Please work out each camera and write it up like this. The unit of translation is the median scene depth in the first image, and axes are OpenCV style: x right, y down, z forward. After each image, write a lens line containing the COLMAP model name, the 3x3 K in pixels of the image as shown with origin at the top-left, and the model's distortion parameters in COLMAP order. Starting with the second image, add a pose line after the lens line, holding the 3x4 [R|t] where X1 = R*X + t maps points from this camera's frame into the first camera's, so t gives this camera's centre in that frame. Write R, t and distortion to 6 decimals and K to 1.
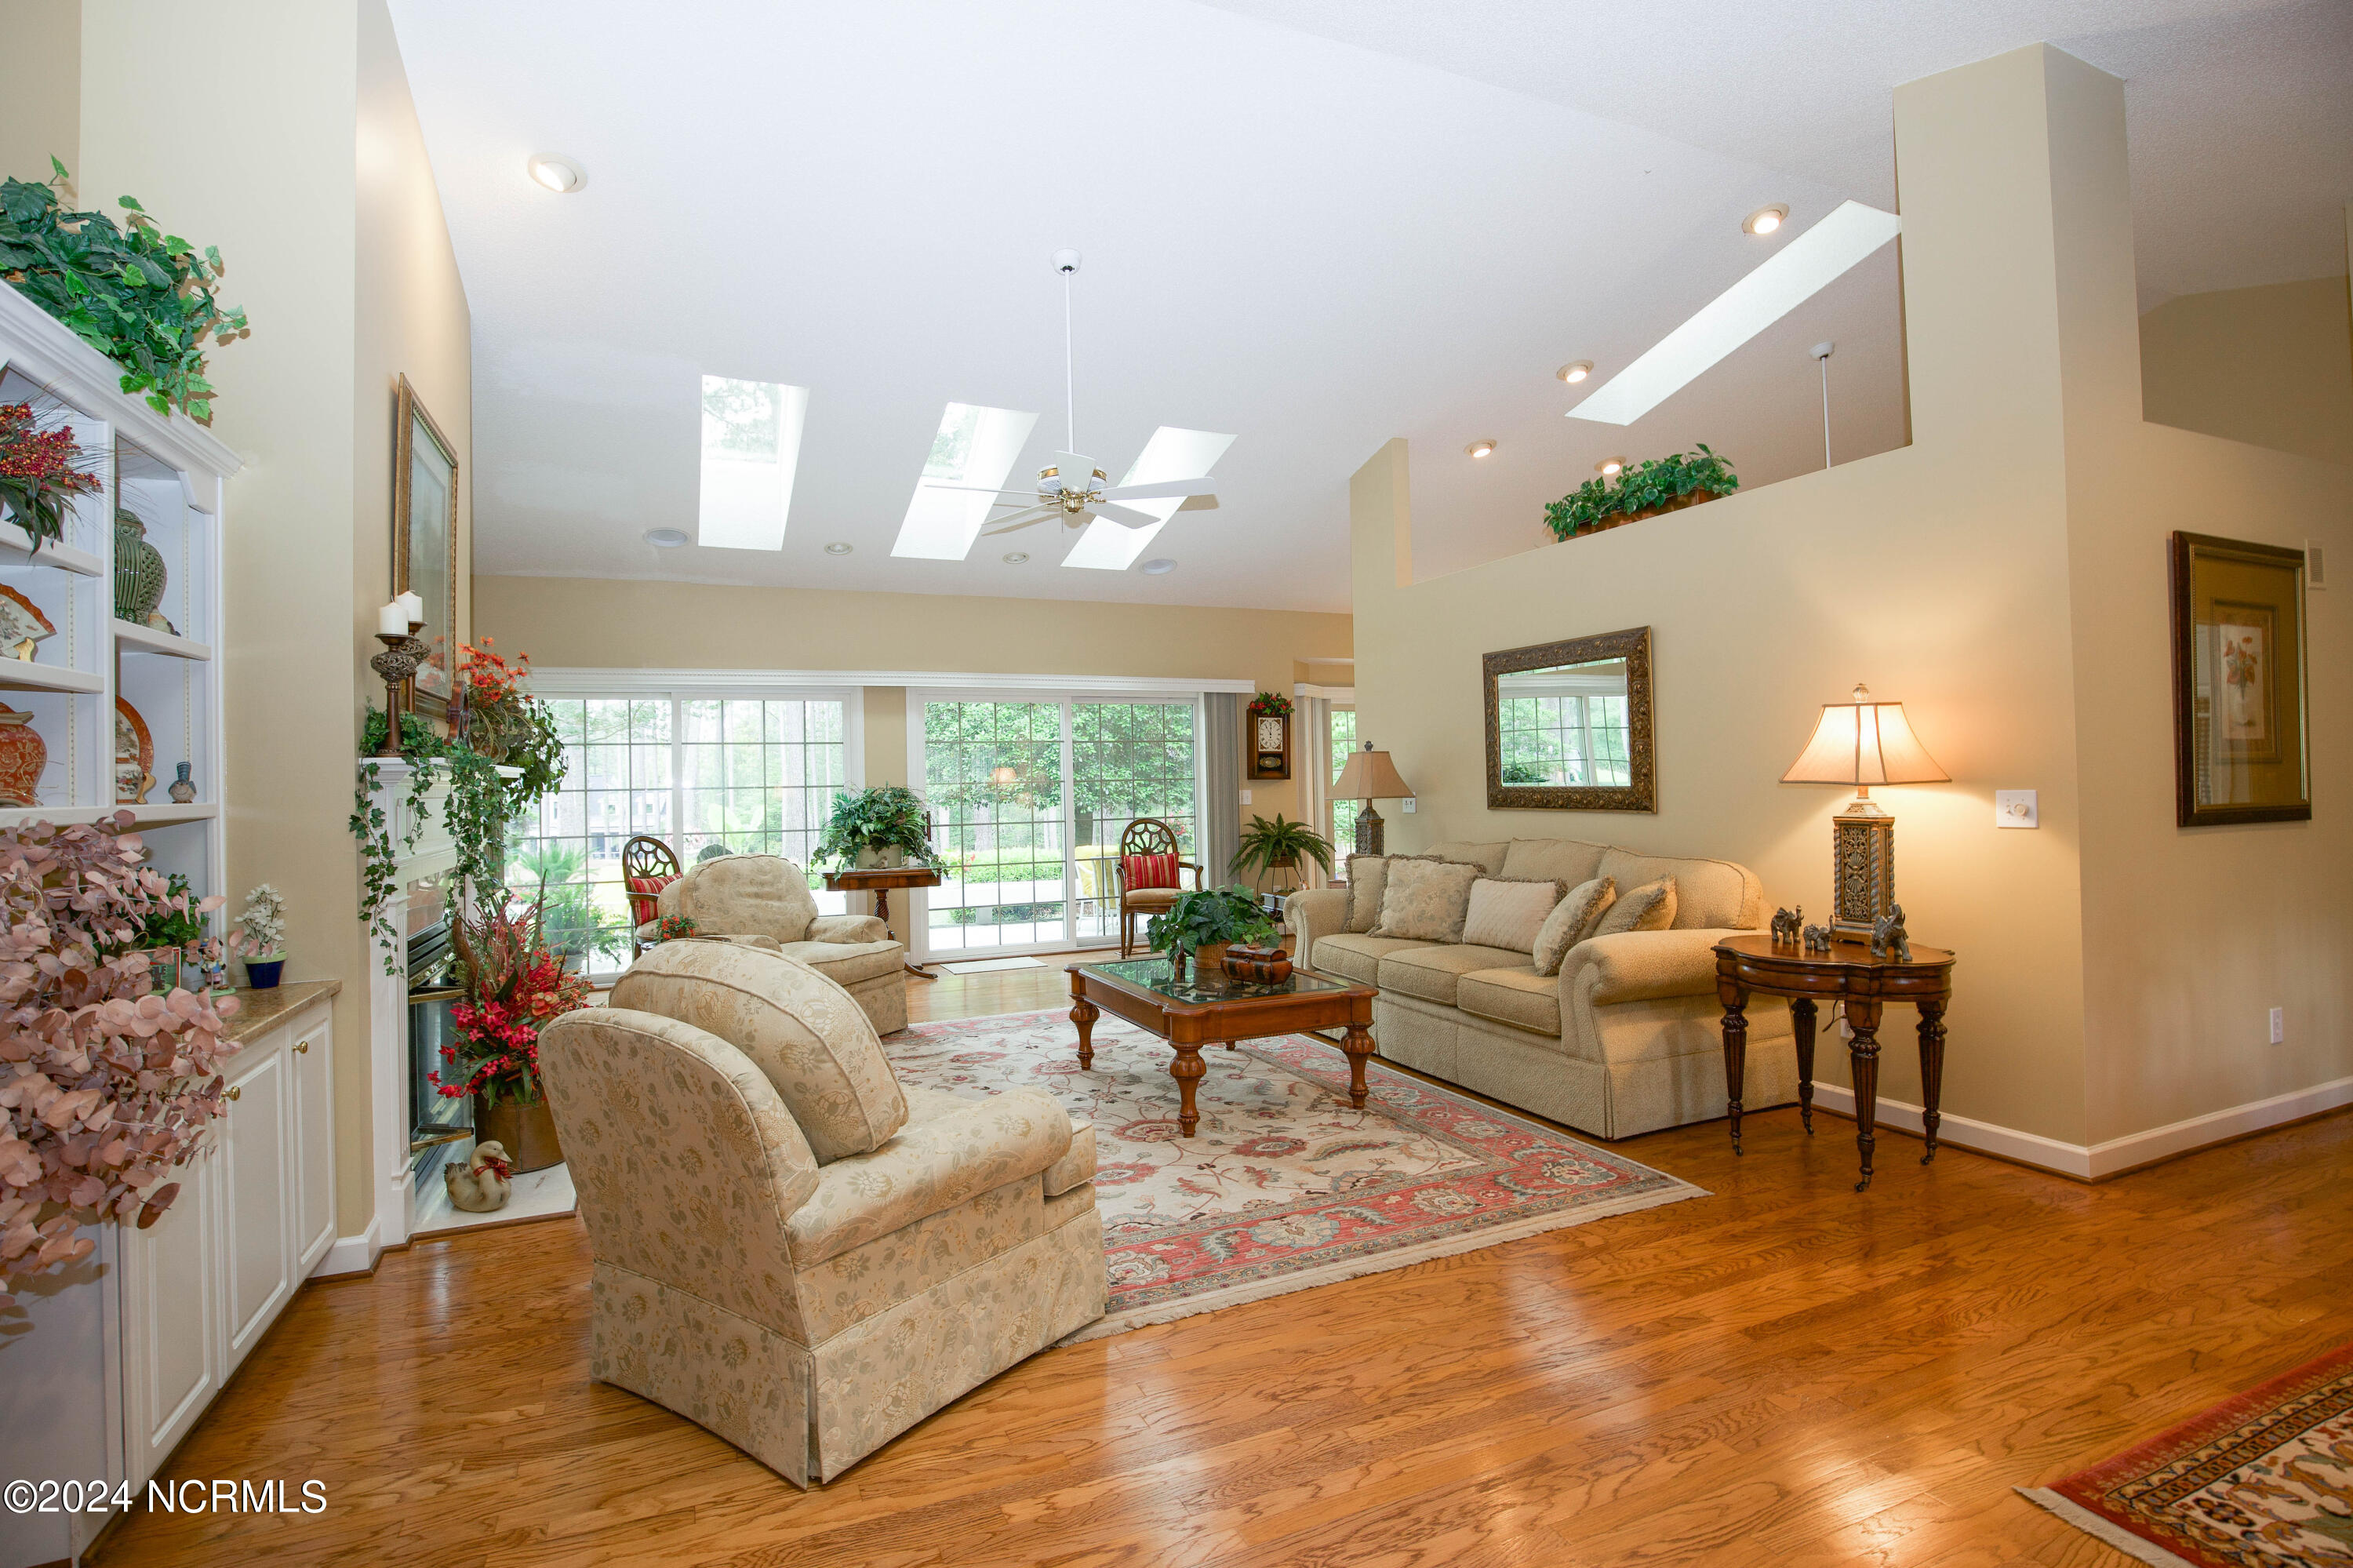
lens RADIAL K [[1119.9, 0, 1149.9], [0, 1119.9, 770.4], [0, 0, 1]] dist [-0.032754, 0.000187]
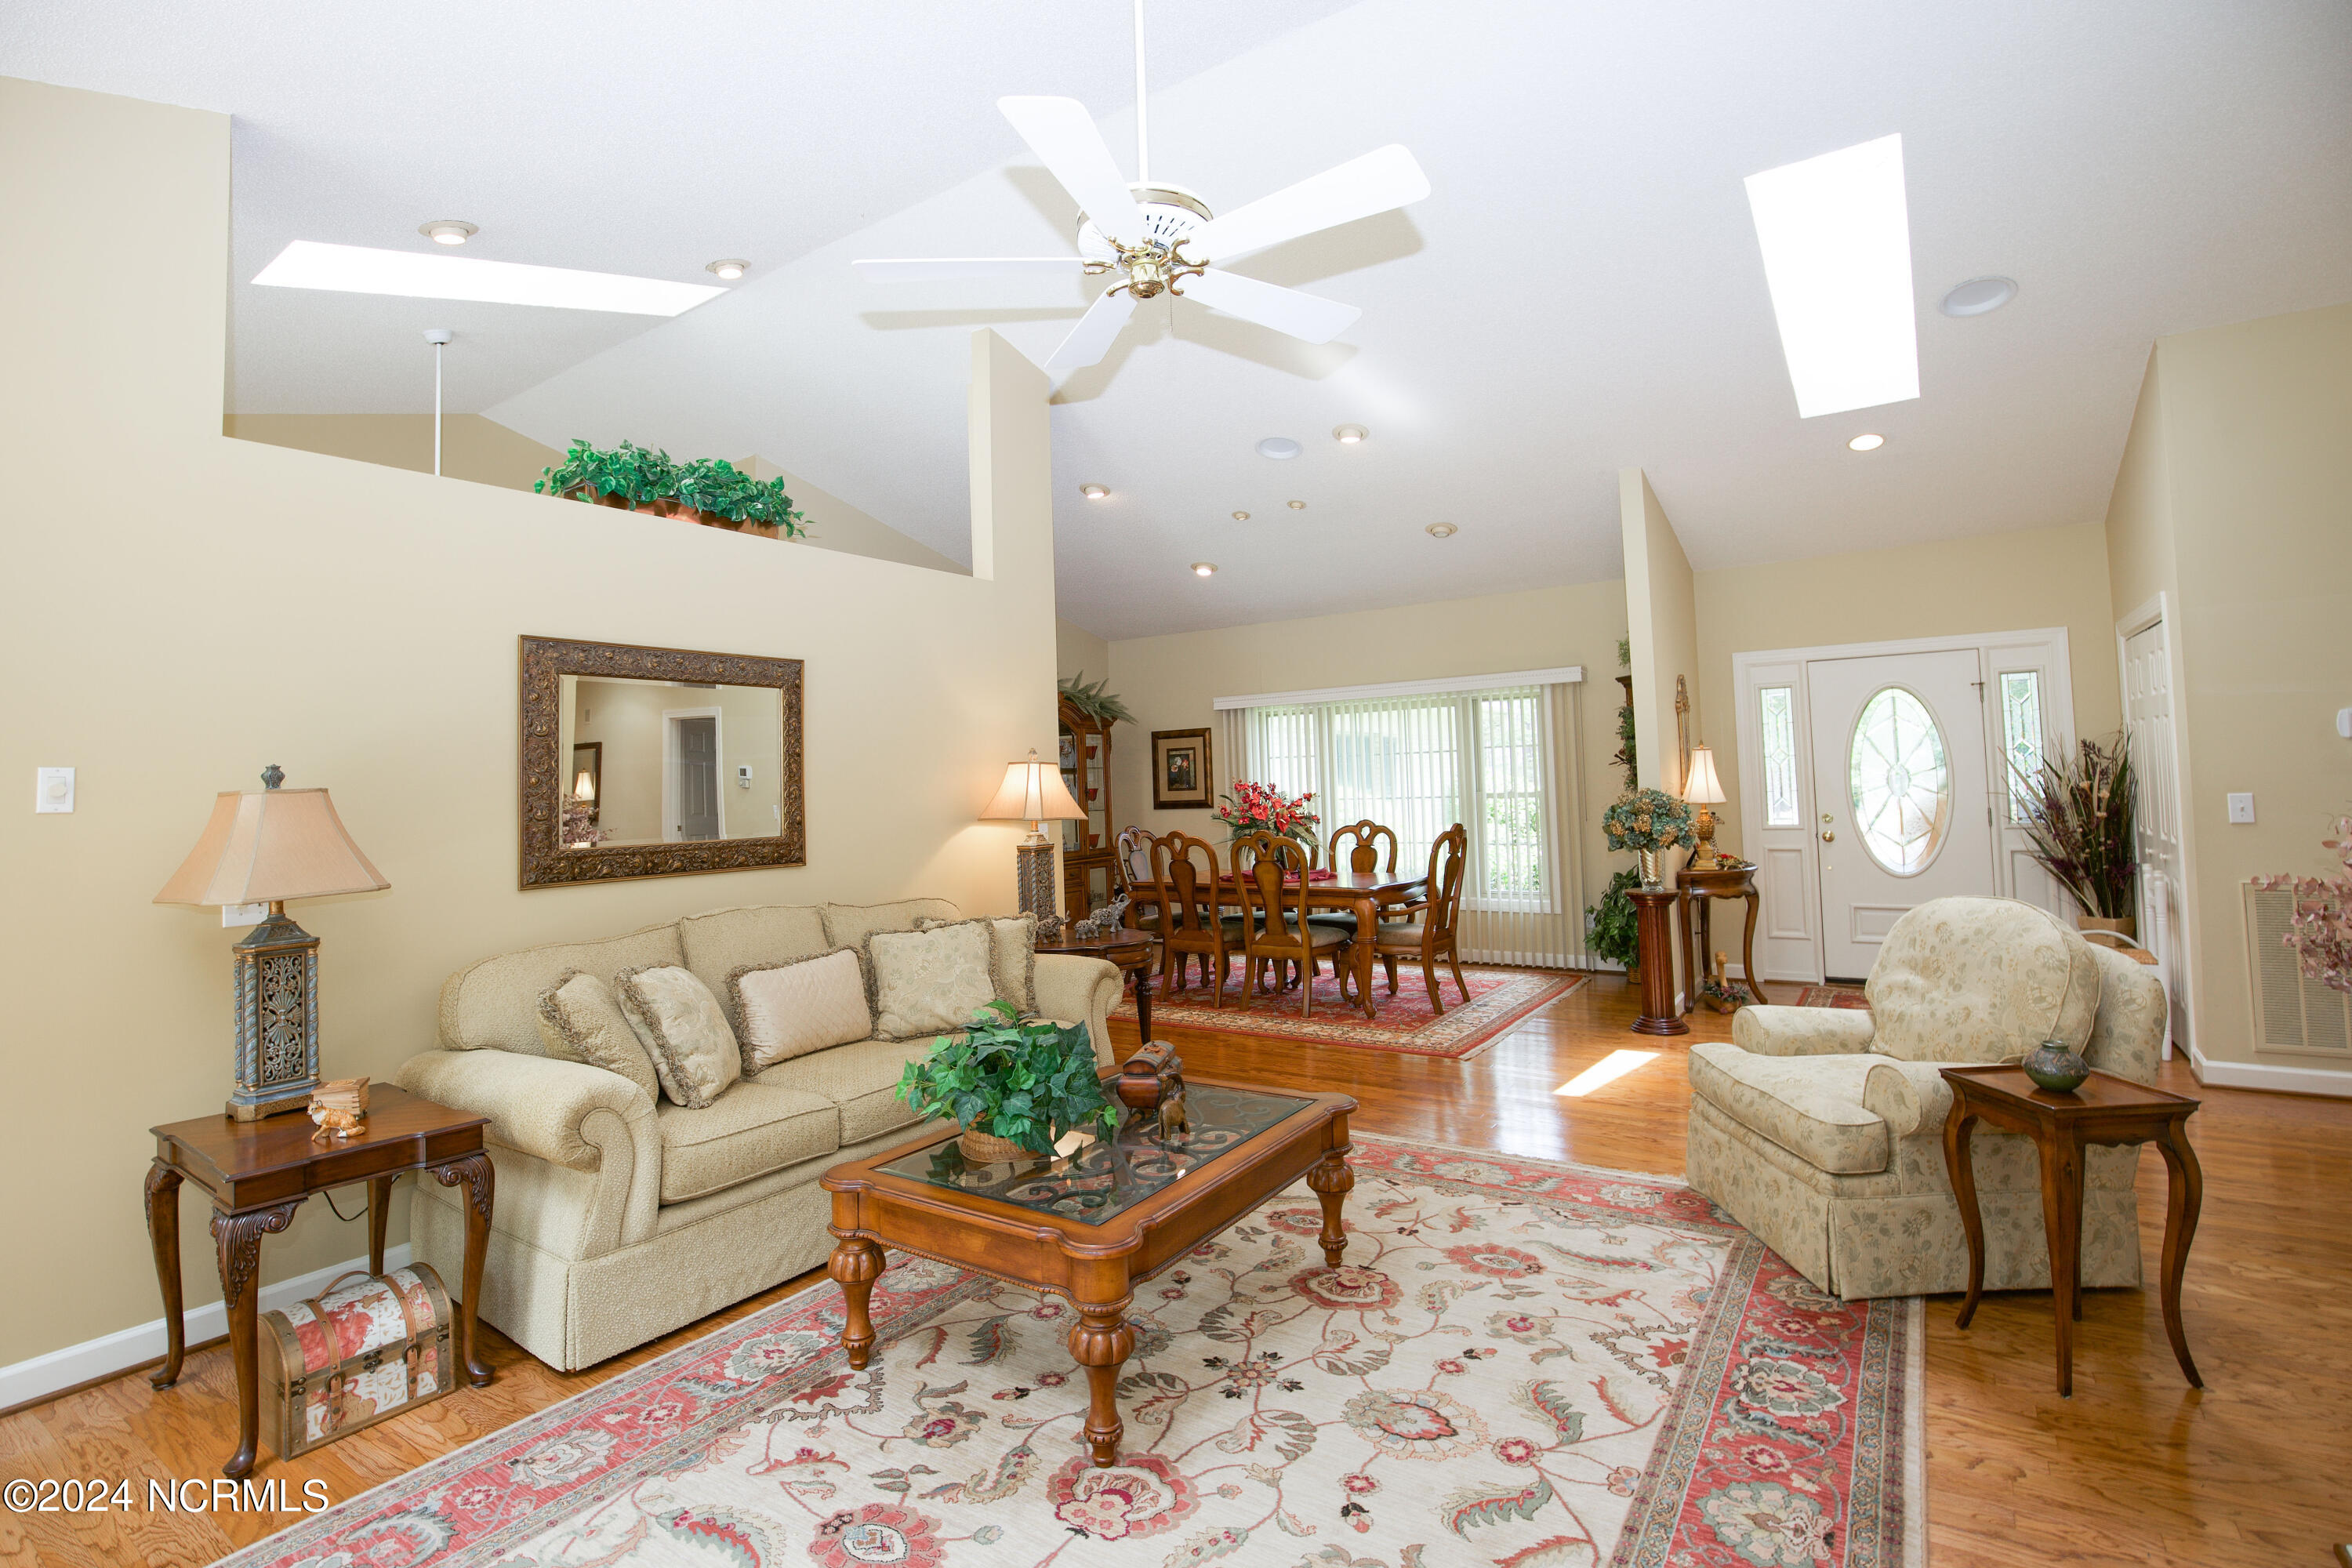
lens RADIAL K [[1127.2, 0, 1149.3], [0, 1127.2, 740.0], [0, 0, 1]] dist [-0.032287, 0.001013]
pose [[-0.534850, 0.070341, 0.842014, -0.443341], [0.032724, 0.997506, -0.062545, 0.003092], [-0.844313, -0.005898, -0.535818, 1.164196]]
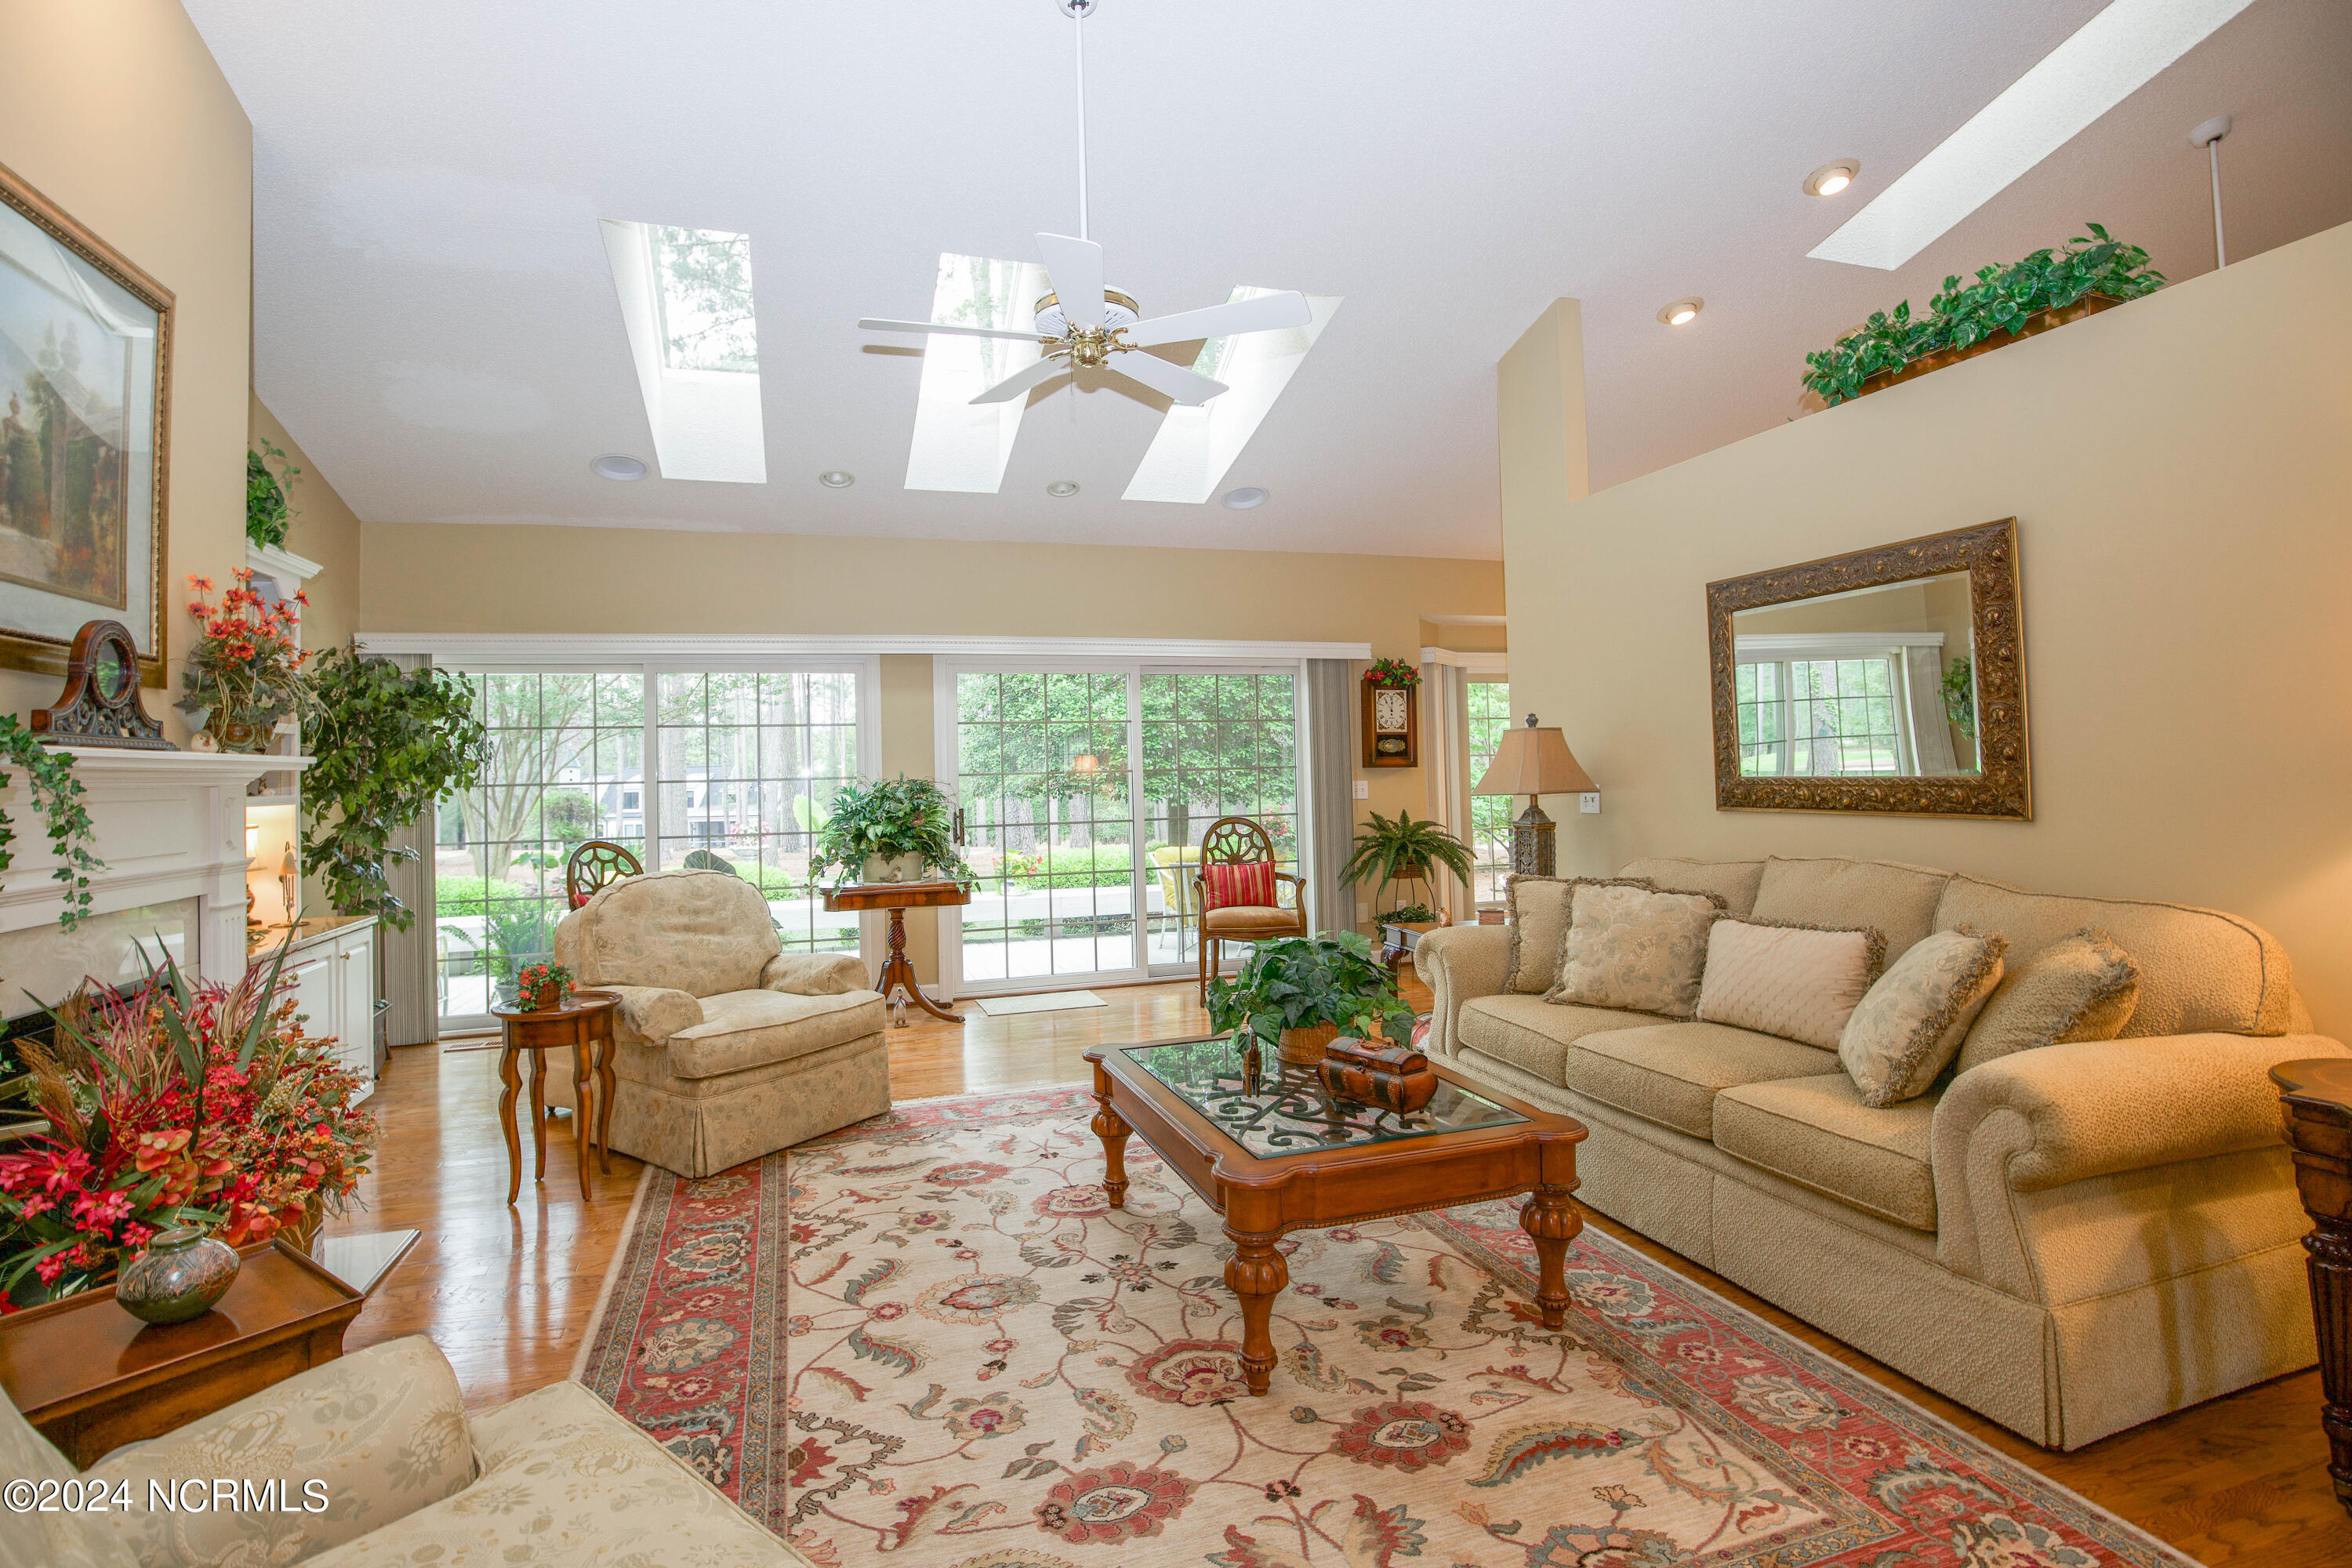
lens RADIAL K [[1127.2, 0, 1149.3], [0, 1127.2, 740.0], [0, 0, 1]] dist [-0.032287, 0.001013]
pose [[0.994756, -0.006762, -0.102053, 0.030372], [0.005112, 0.999852, -0.016423, 0.001487], [0.102149, 0.015815, 0.994643, 0.317841]]
